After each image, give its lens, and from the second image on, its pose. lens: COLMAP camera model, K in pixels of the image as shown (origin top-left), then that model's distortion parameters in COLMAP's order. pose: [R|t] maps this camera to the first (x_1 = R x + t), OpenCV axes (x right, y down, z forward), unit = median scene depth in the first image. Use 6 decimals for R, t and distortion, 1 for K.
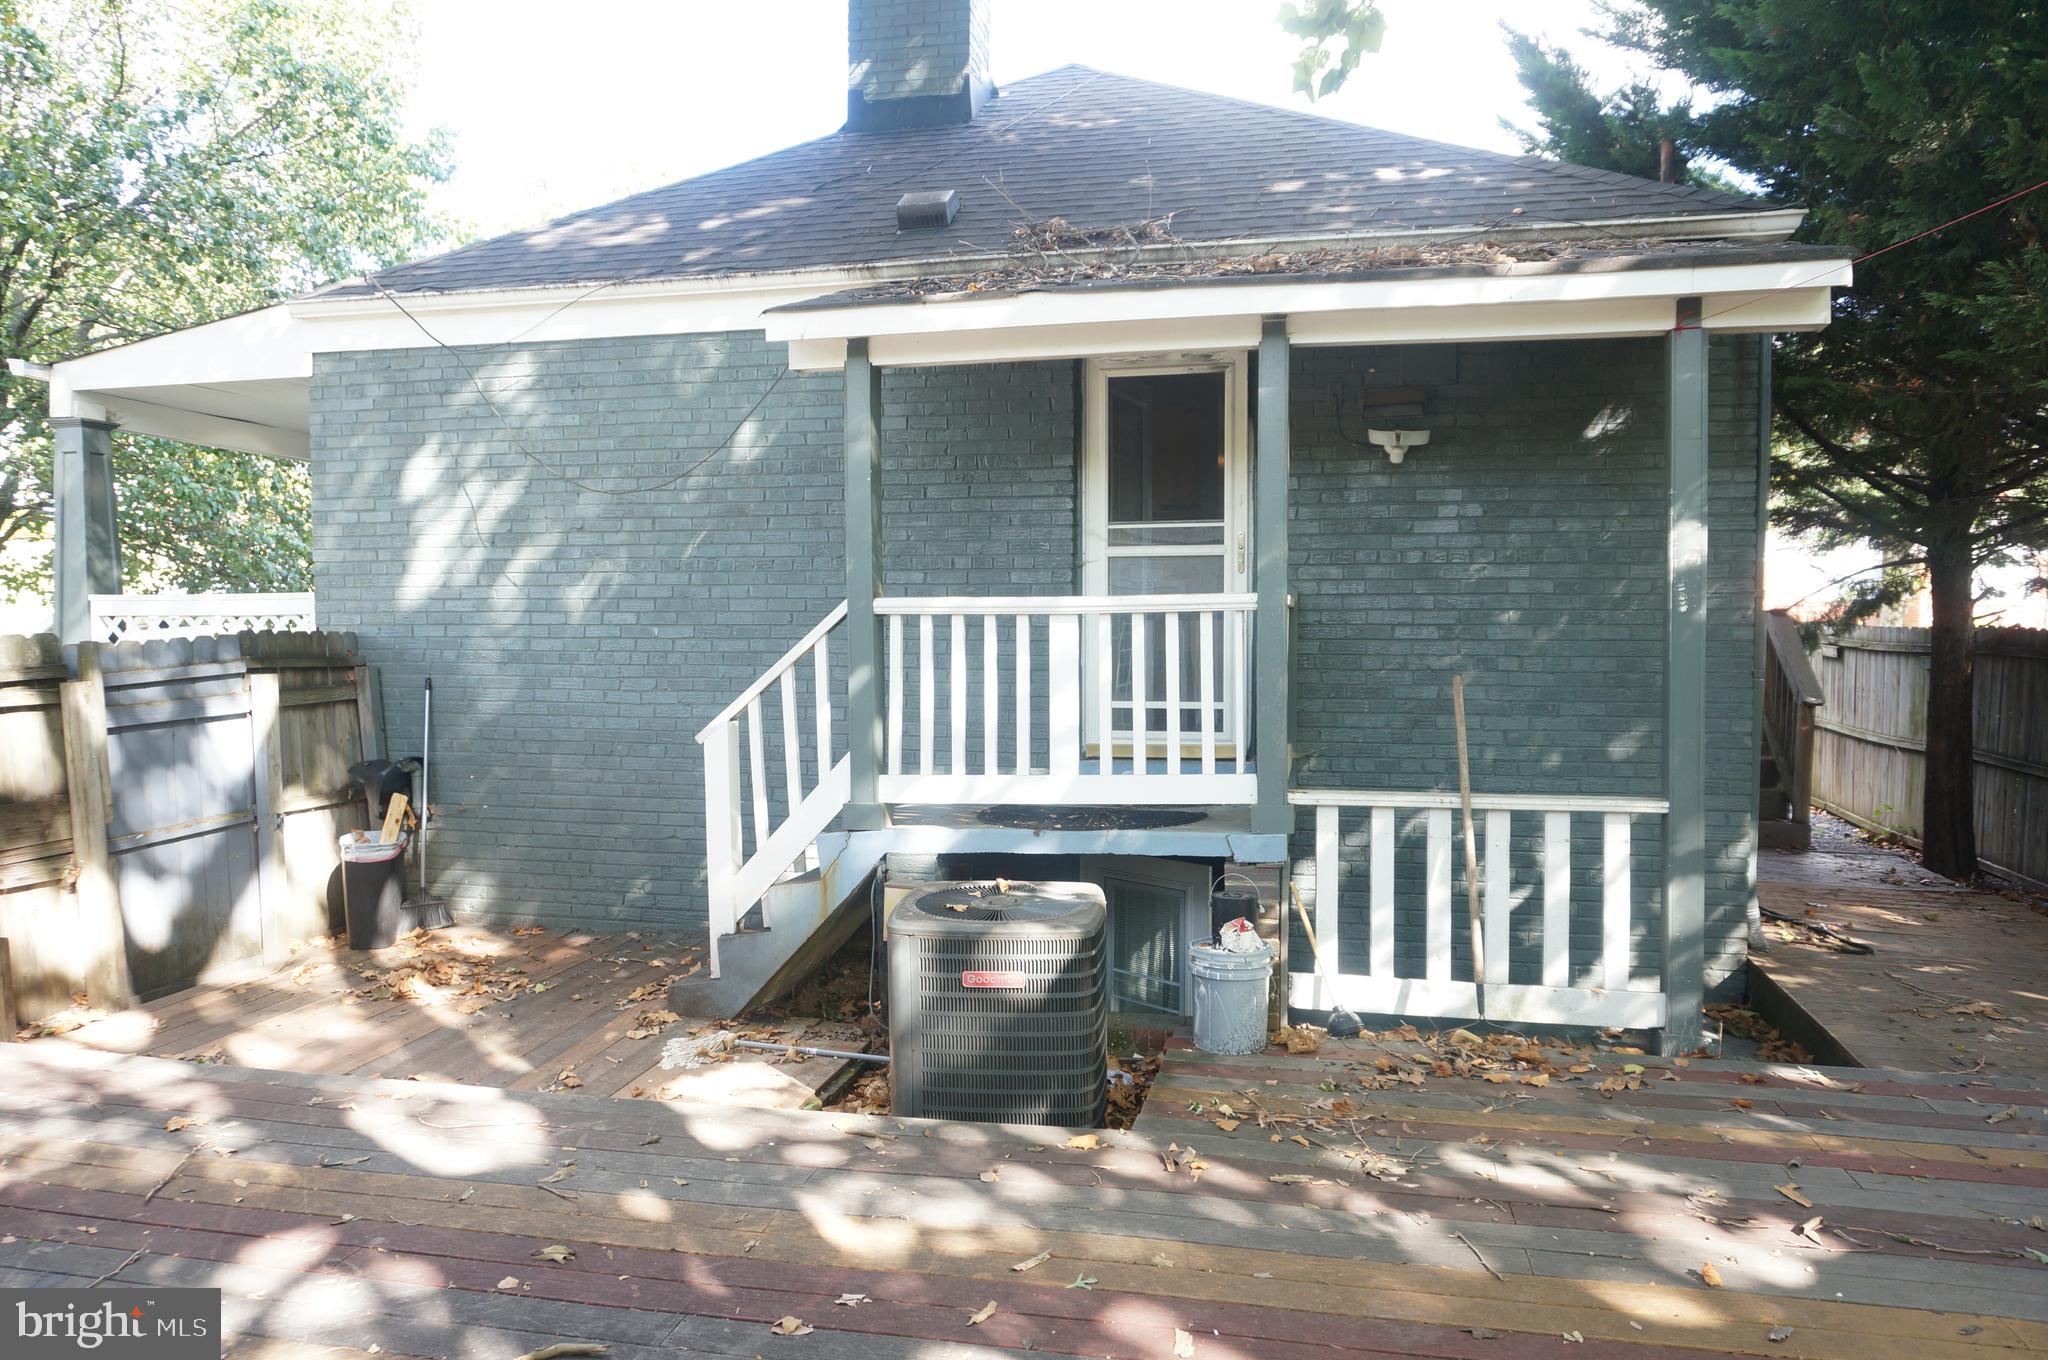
lens RADIAL K [[1364.1, 0, 1024.8], [0, 1364.1, 685.3], [0, 0, 1]] dist [-0.048817, 0.032165]
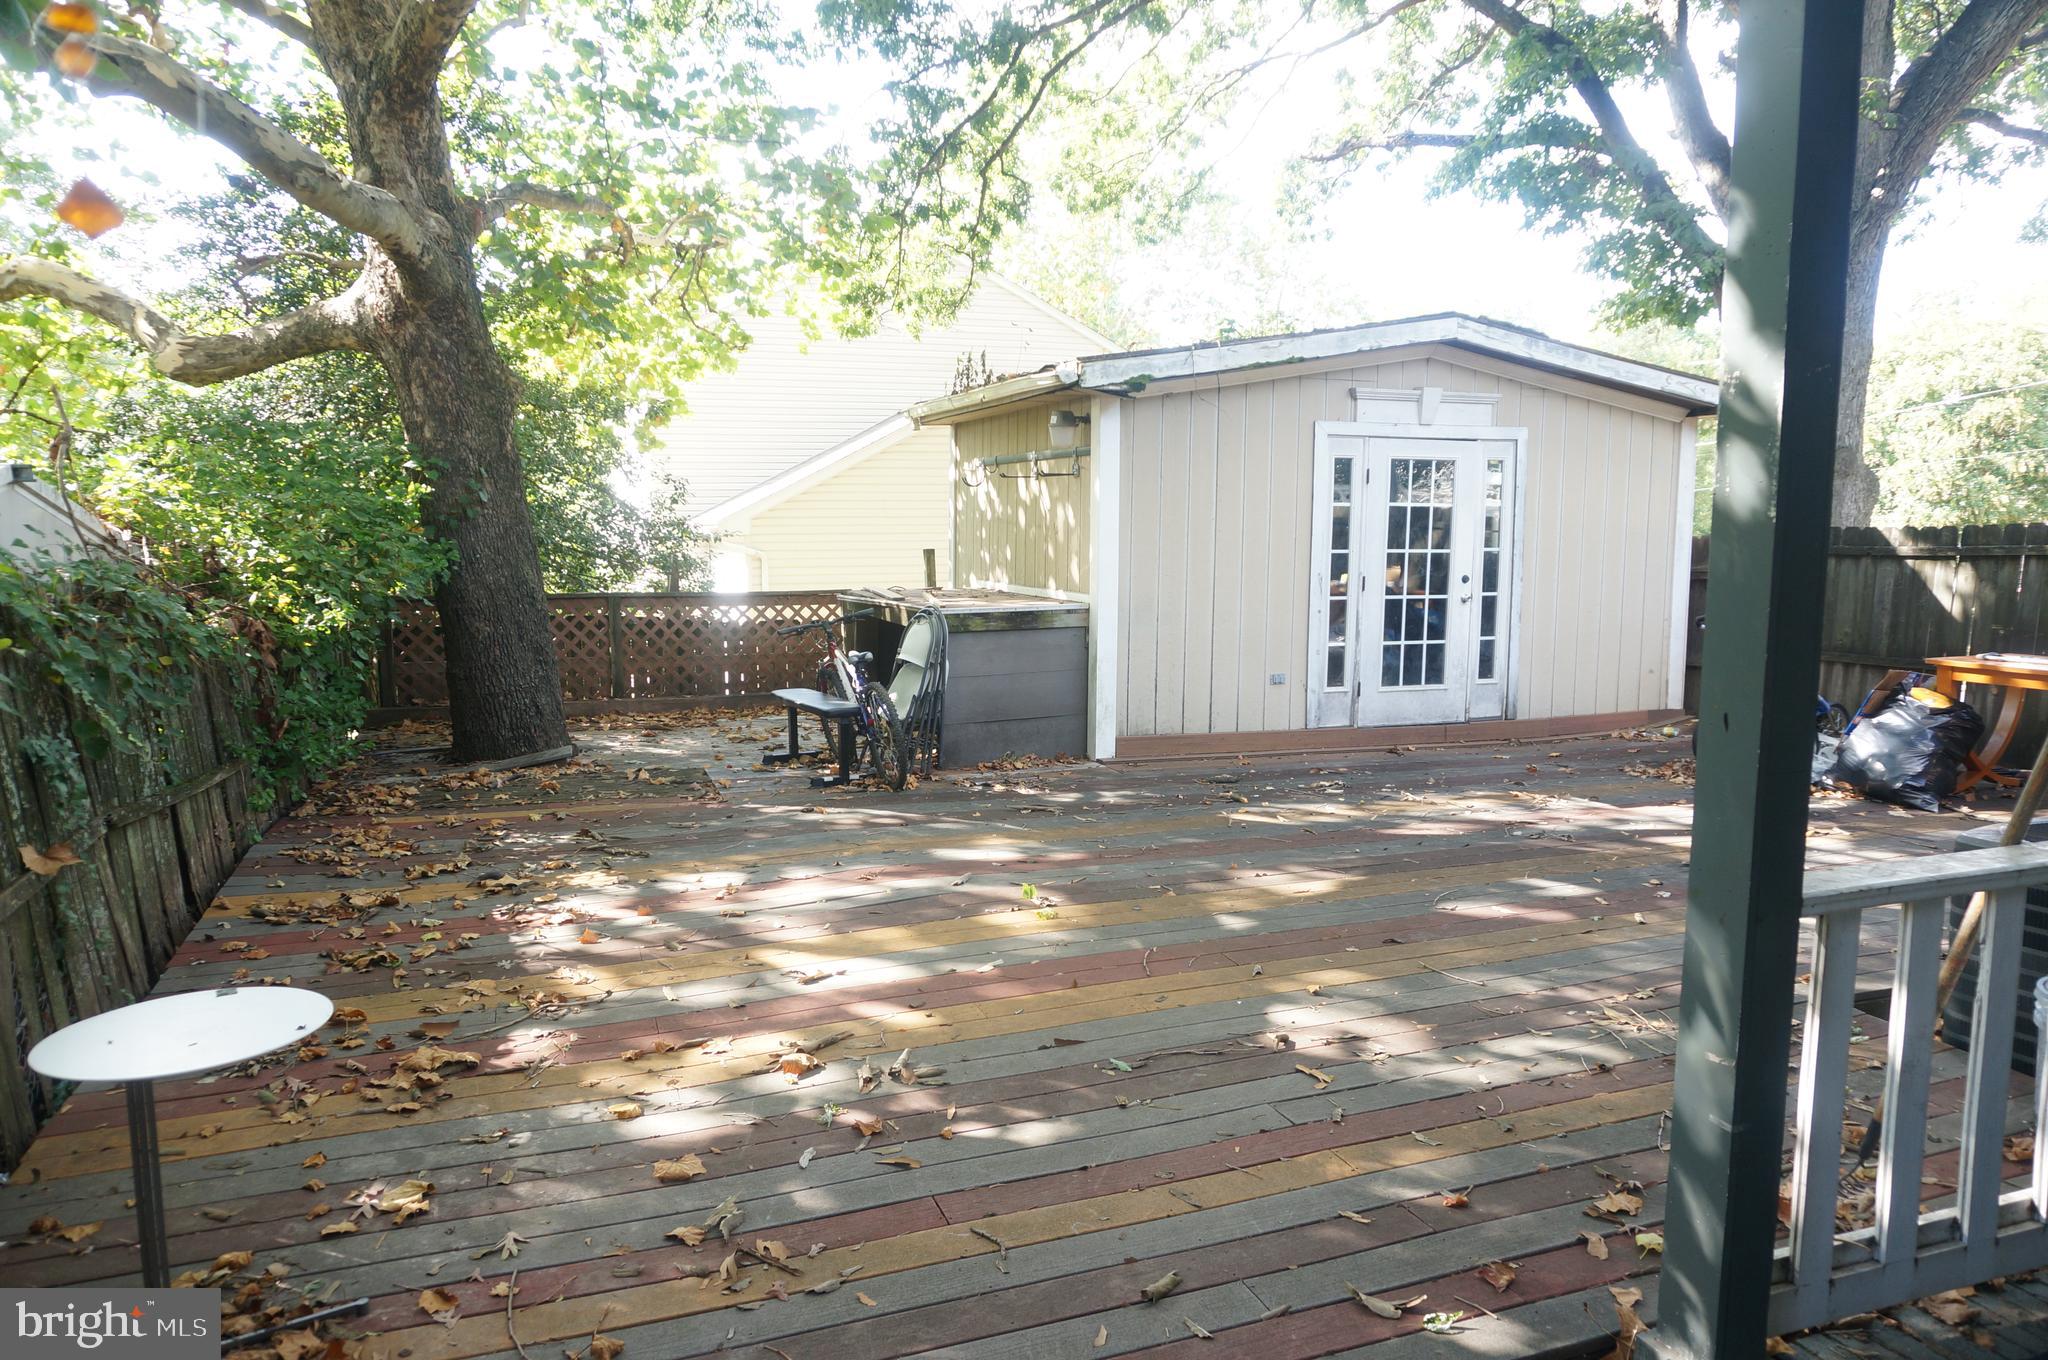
lens RADIAL K [[1364.1, 0, 1016.3], [0, 1364.1, 685.6], [0, 0, 1]] dist [-0.048817, 0.032165]
pose [[-0.849147, 0.074502, -0.522875, 0.750542], [-0.013410, 0.986641, 0.162359, -0.046242], [0.527986, 0.144879, -0.836804, 0.989375]]
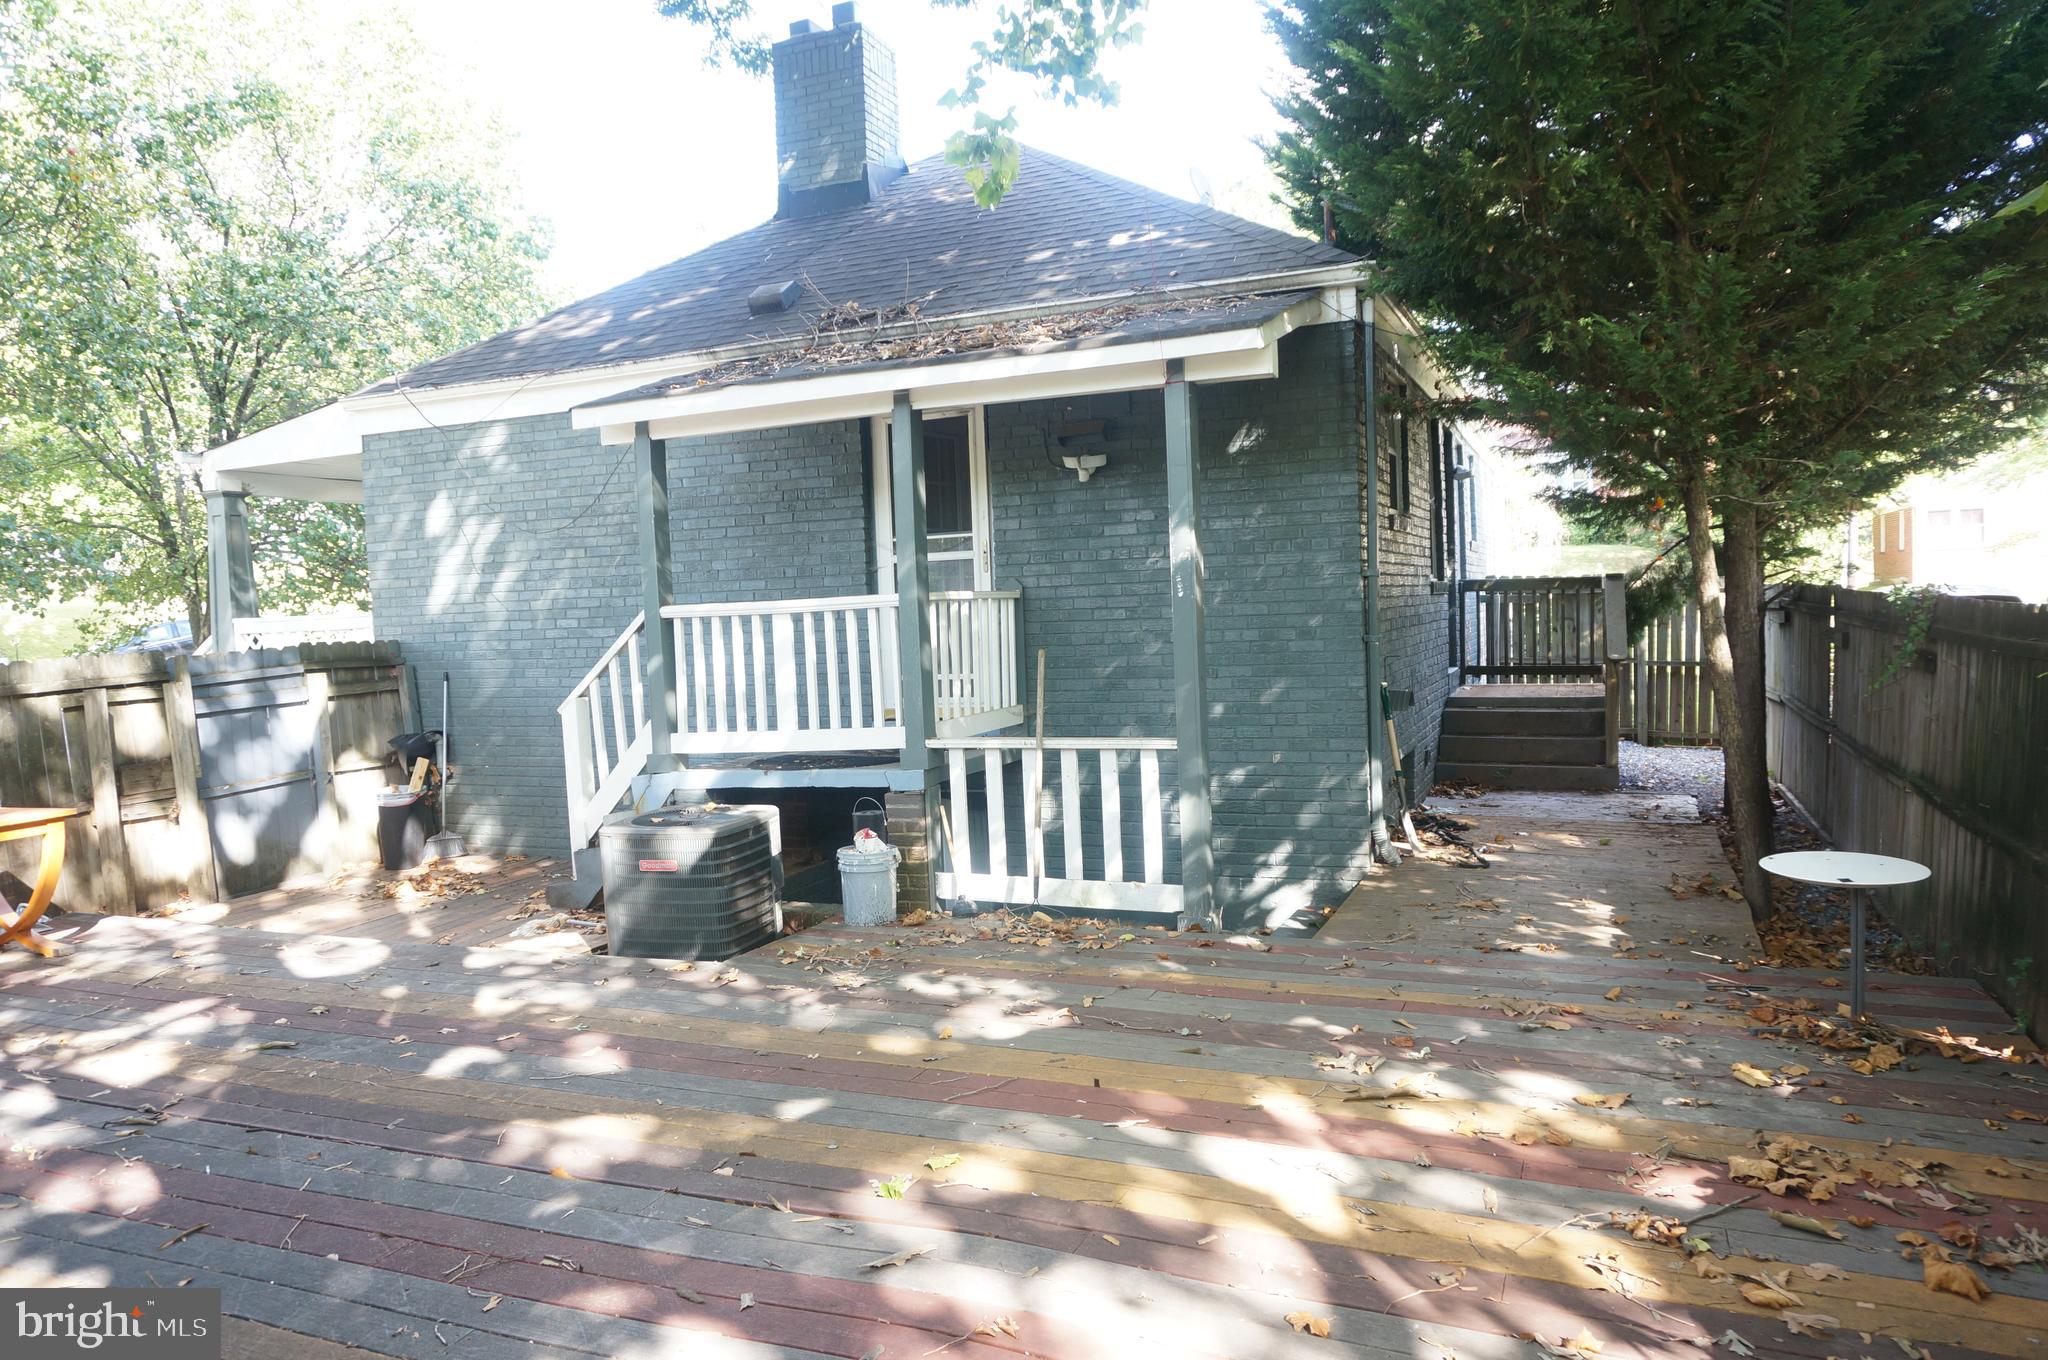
lens RADIAL K [[1364.1, 0, 1024.3], [0, 1364.1, 687.9], [0, 0, 1]] dist [-0.048817, 0.032165]
pose [[0.982454, -0.026049, -0.184675, 0.458124], [0.029520, 0.999435, 0.016071, 0.007102], [0.184152, -0.021240, 0.982668, -0.271023]]
